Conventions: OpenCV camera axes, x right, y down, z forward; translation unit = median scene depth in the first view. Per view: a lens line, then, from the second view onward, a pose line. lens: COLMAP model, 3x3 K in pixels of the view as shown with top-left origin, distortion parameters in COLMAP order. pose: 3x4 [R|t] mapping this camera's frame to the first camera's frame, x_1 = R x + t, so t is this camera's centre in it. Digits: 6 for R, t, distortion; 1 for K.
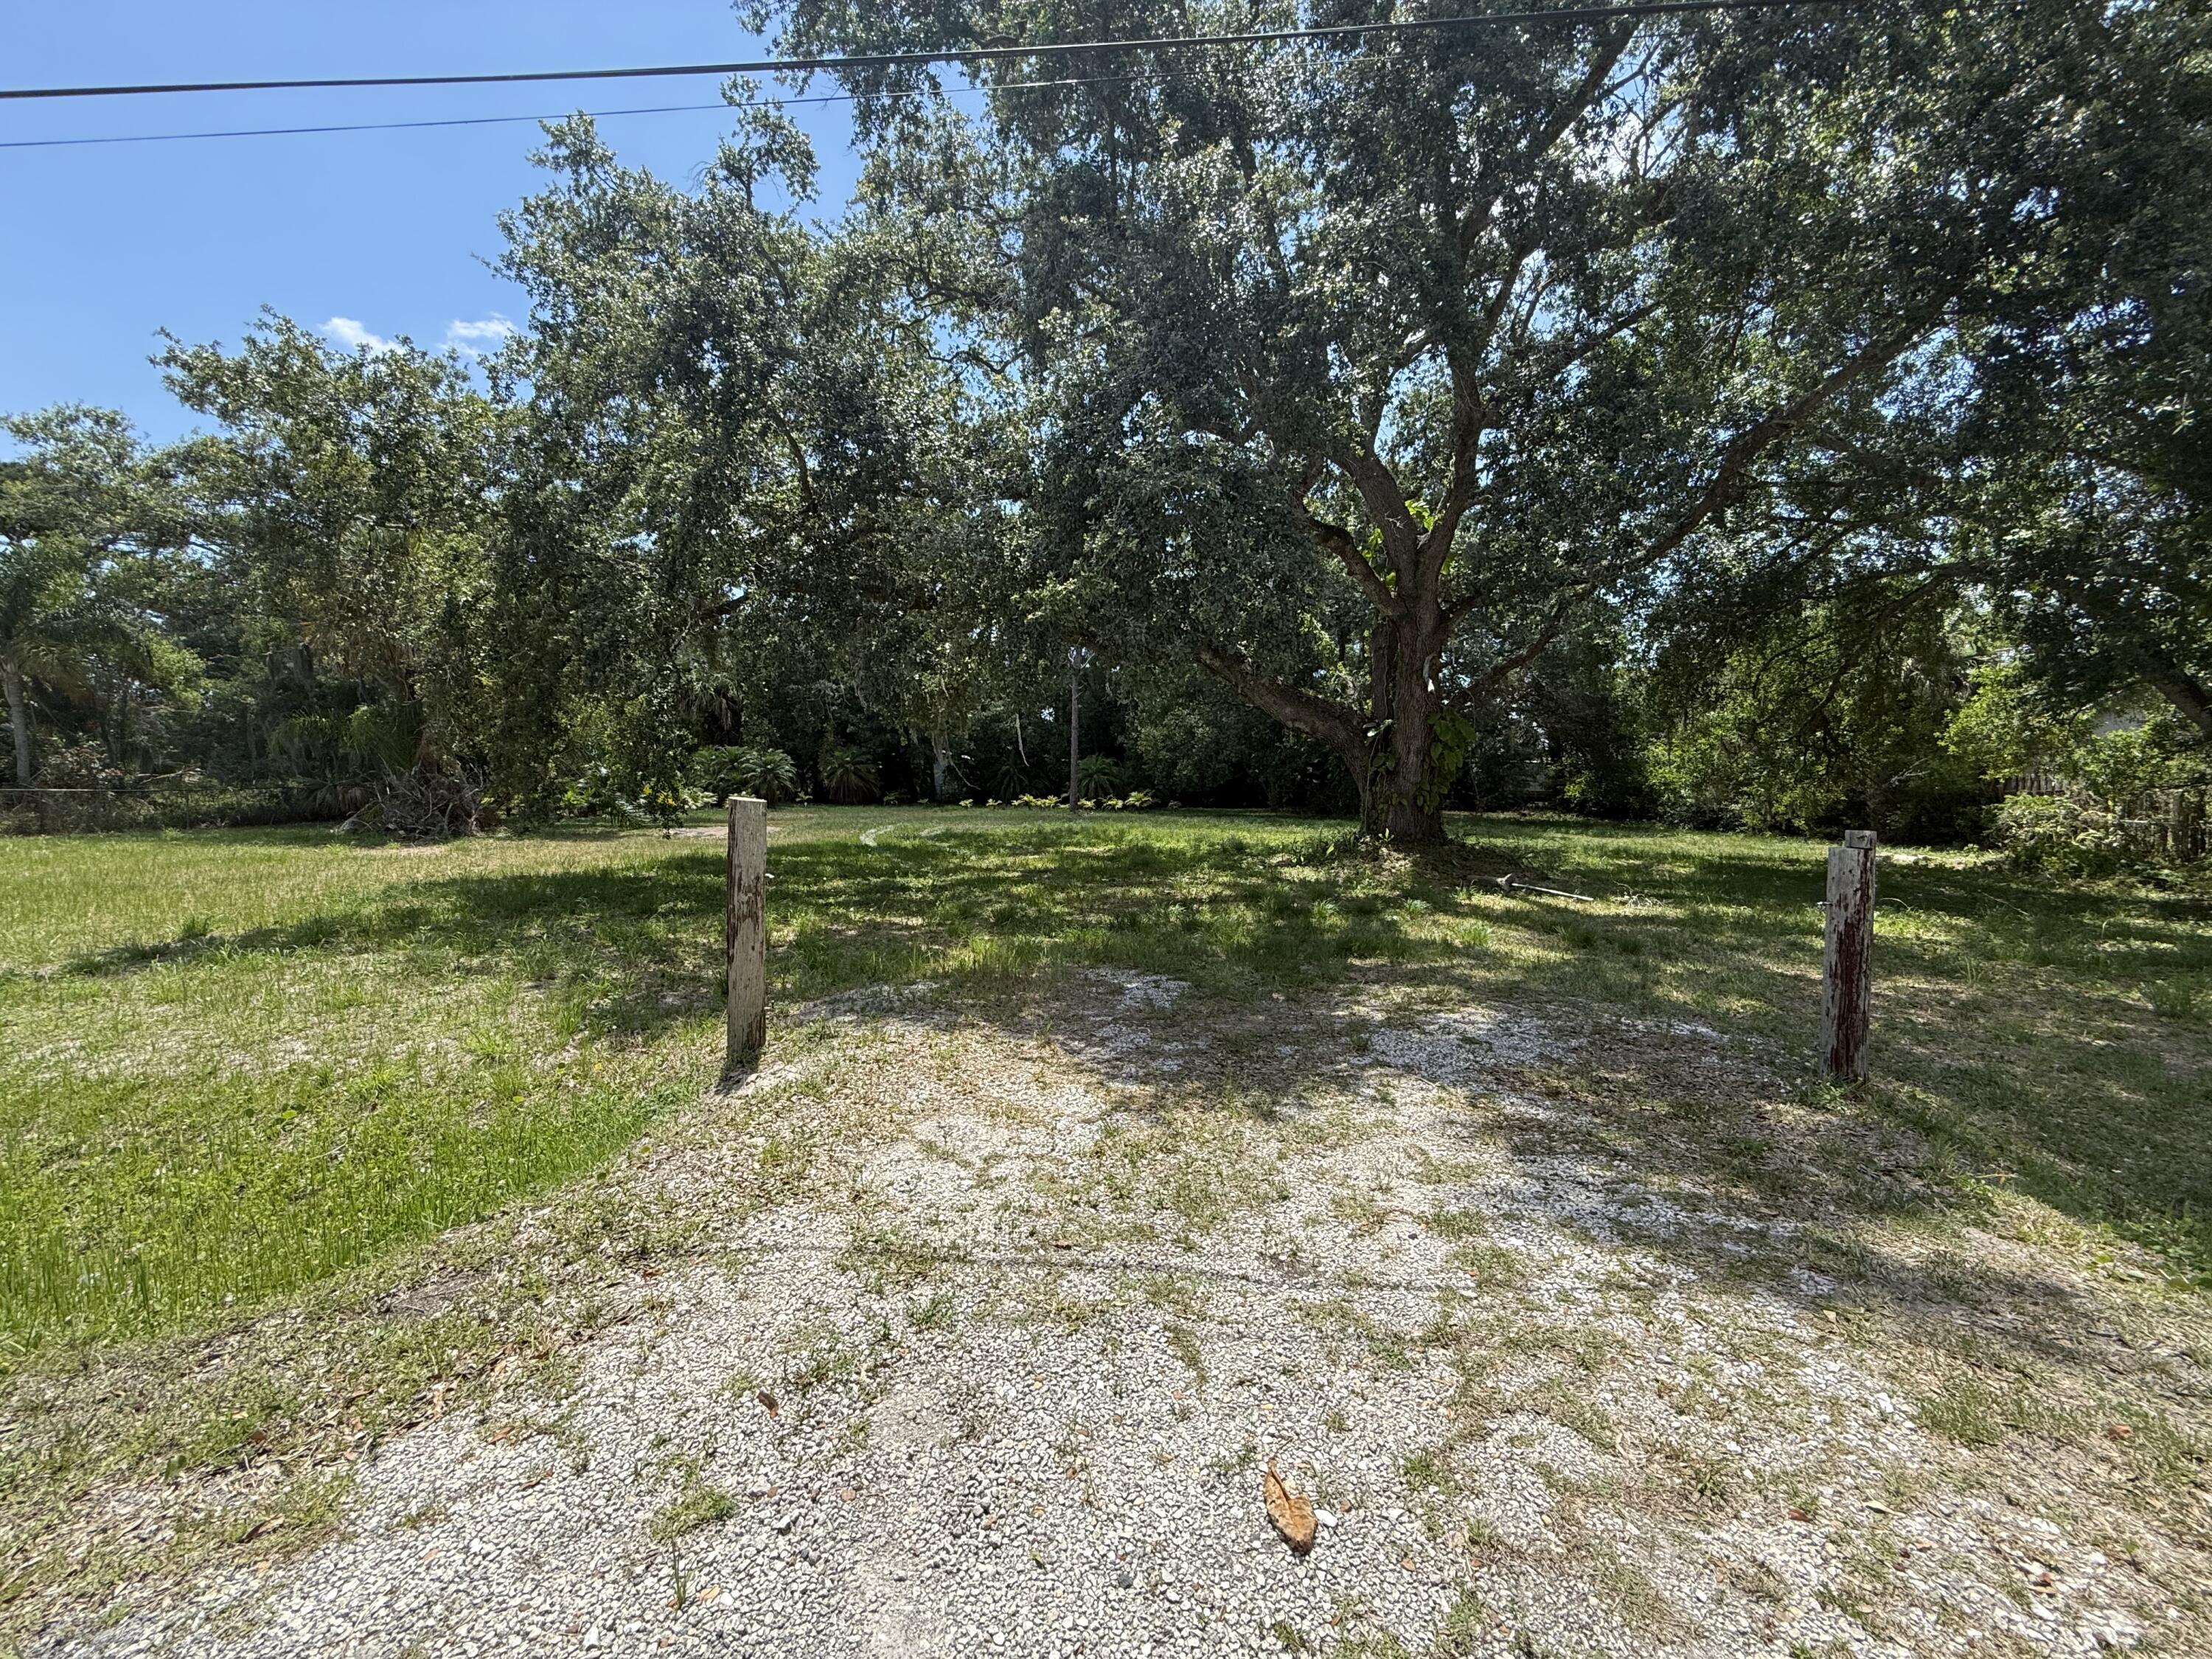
lens RADIAL K [[883.4, 0, 1096.5], [0, 883.4, 827.1], [0, 0, 1]] dist [0.001244, 0.000353]
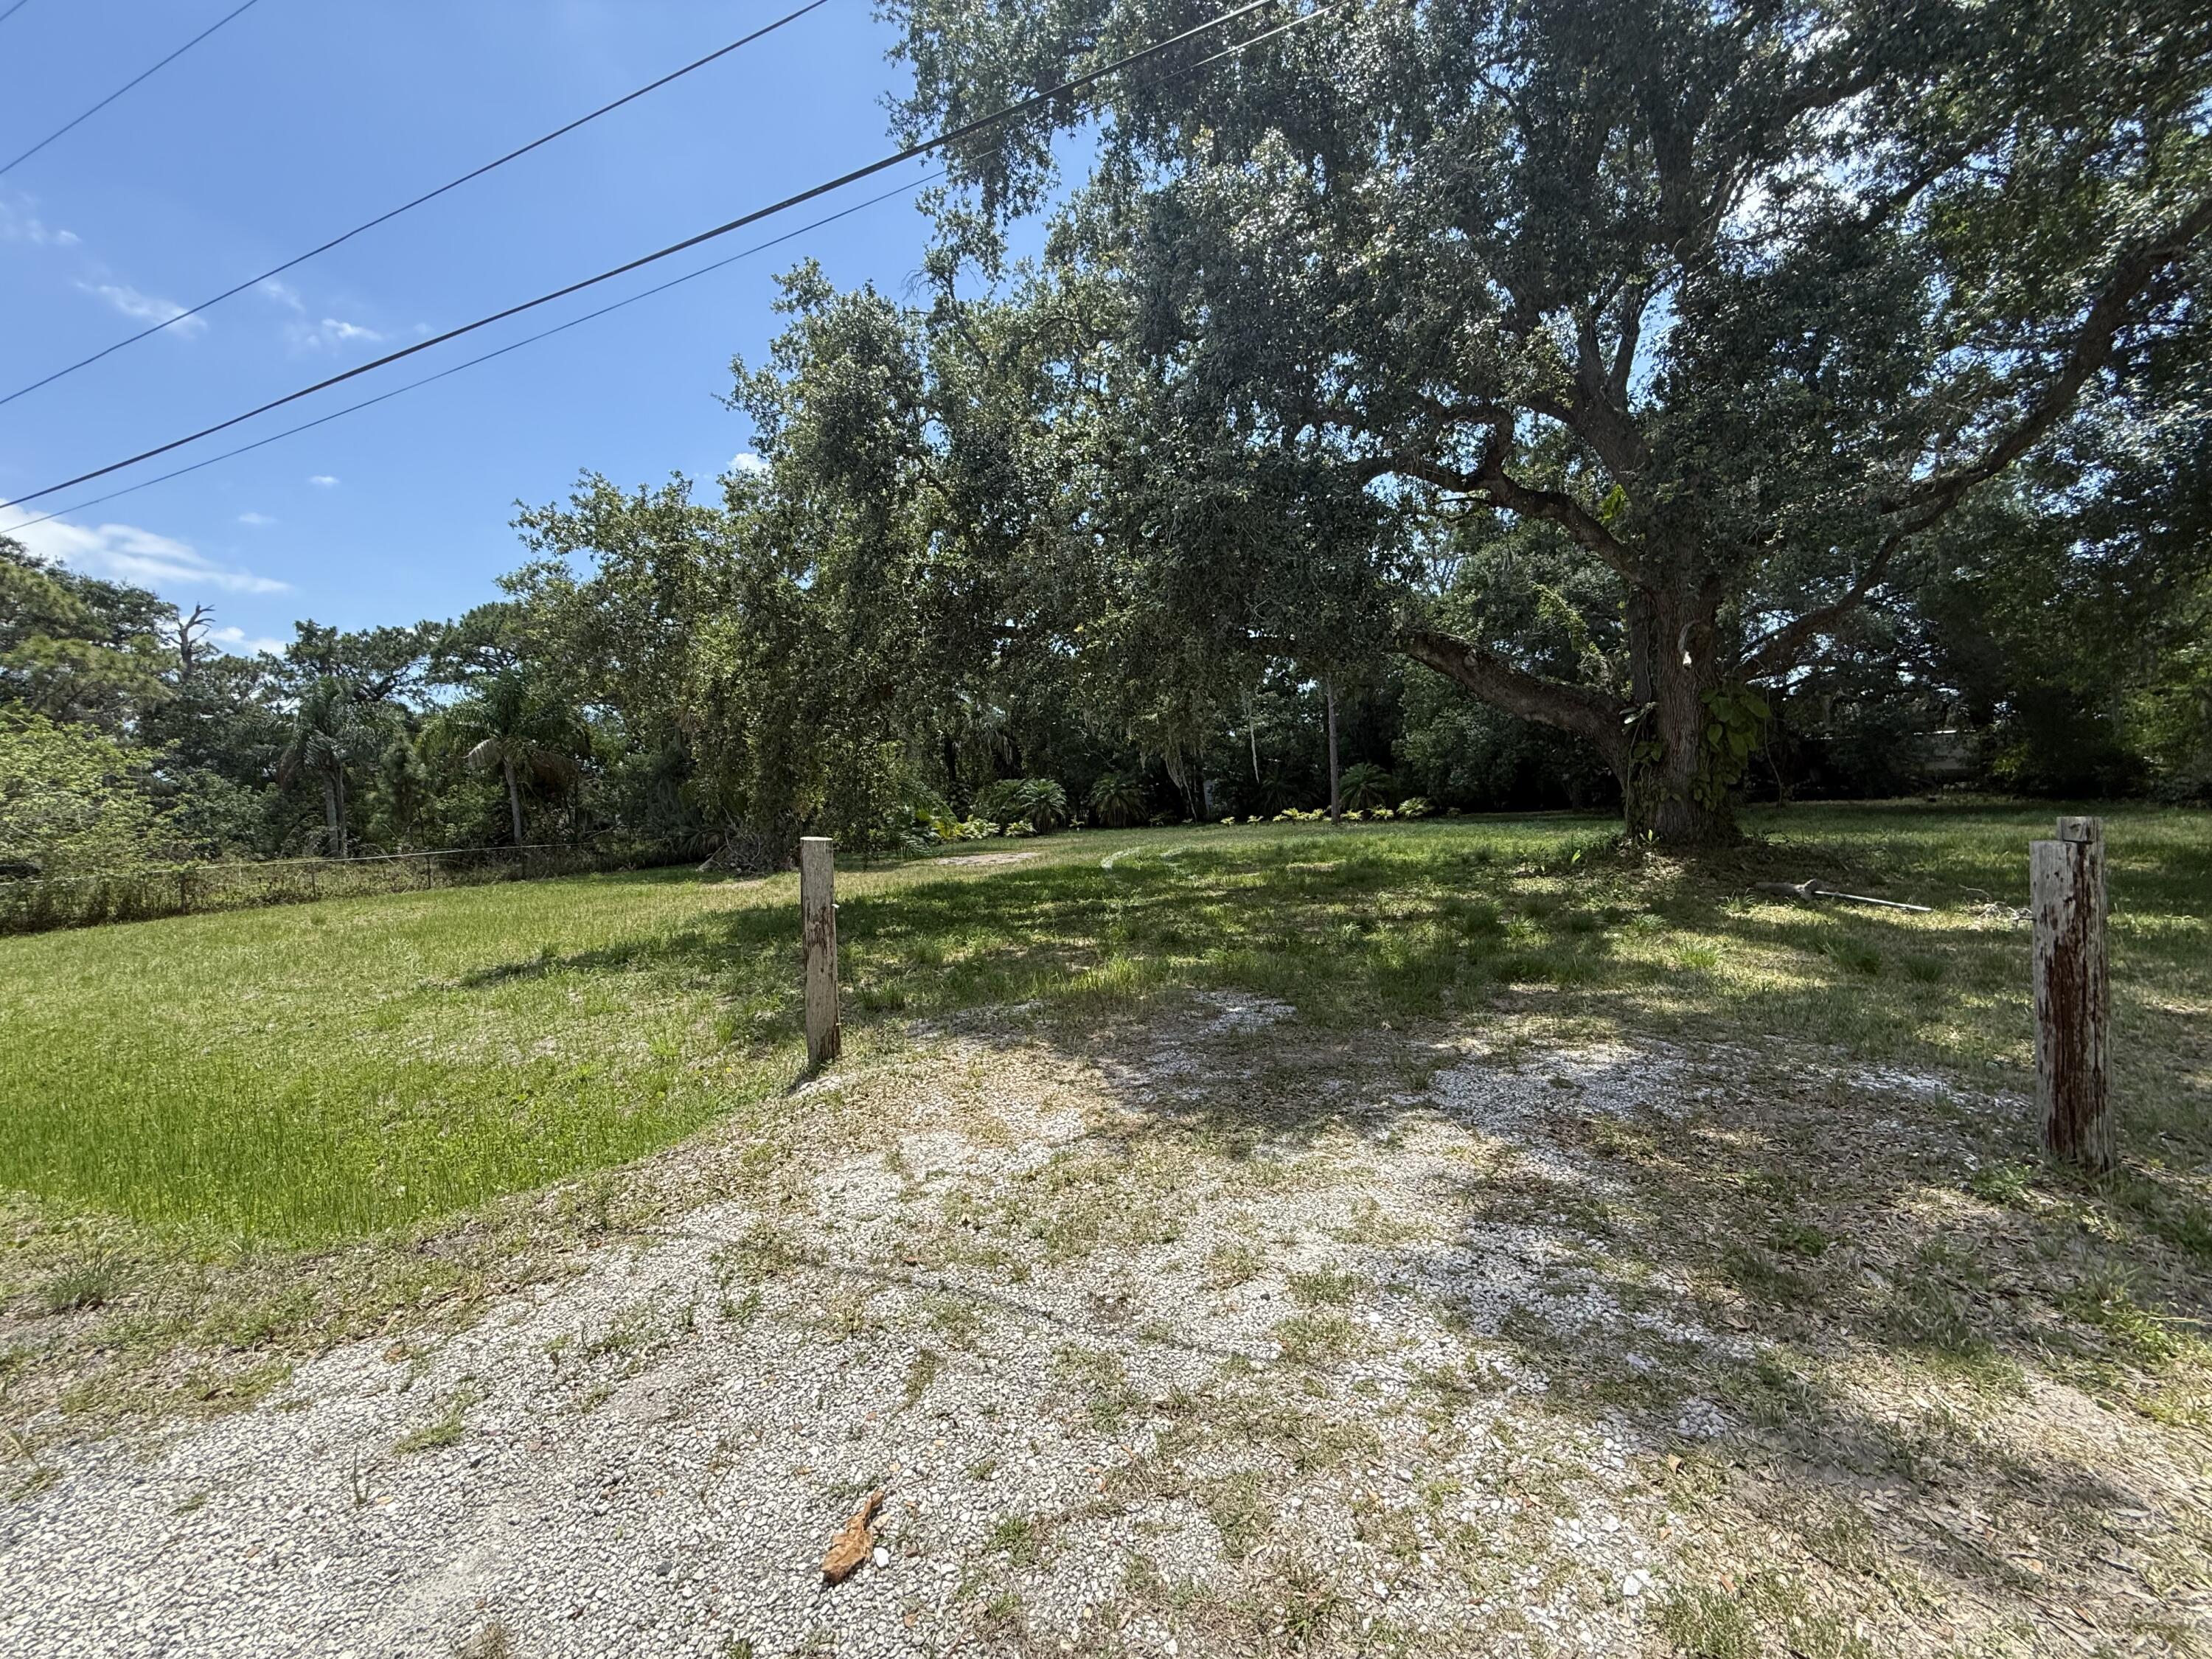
lens RADIAL K [[883.4, 0, 1094.6], [0, 883.4, 825.1], [0, 0, 1]] dist [0.001244, 0.000353]
pose [[0.943491, -0.048306, -0.327860, 0.101834], [0.041244, 0.998744, -0.028461, -0.000591], [0.328823, 0.013331, 0.944298, 0.015313]]
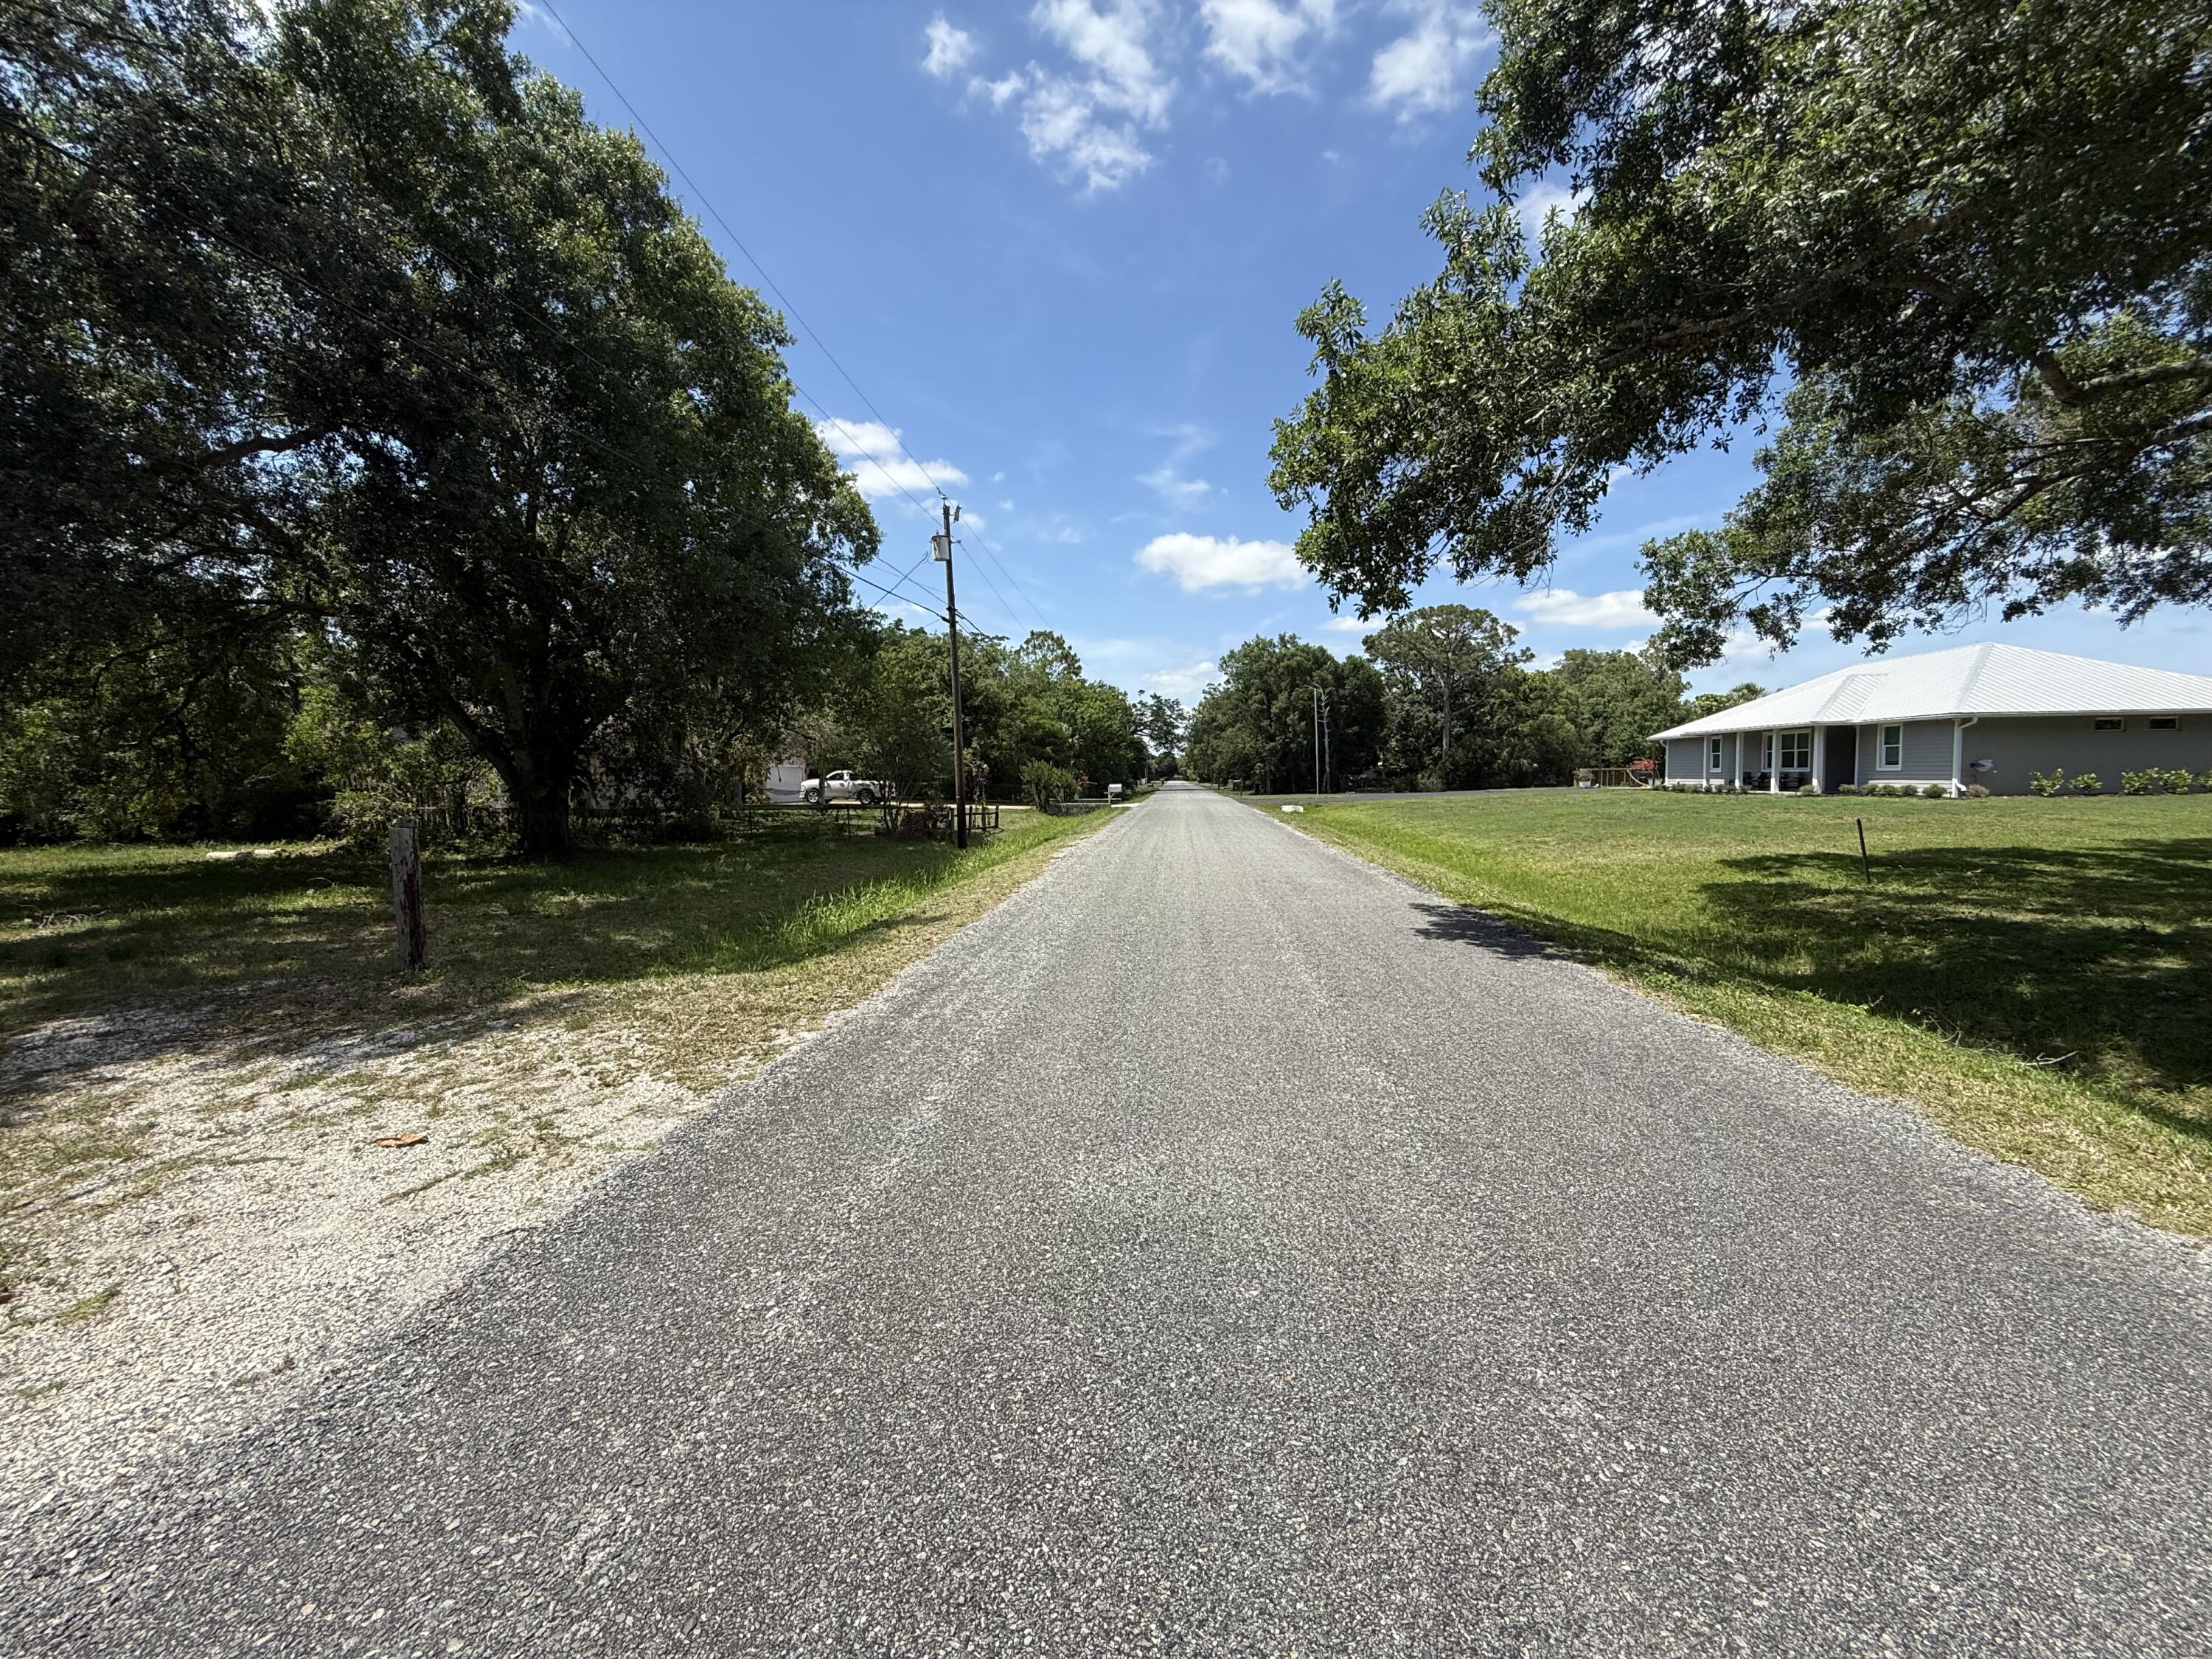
lens RADIAL K [[883.4, 0, 1097.3], [0, 883.4, 831.0], [0, 0, 1]] dist [0.001244, 0.000353]
pose [[0.018813, -0.077458, 0.996818, -0.216625], [0.072469, 0.994478, 0.075908, -0.000347], [-0.997193, 0.070810, 0.024323, -0.090444]]
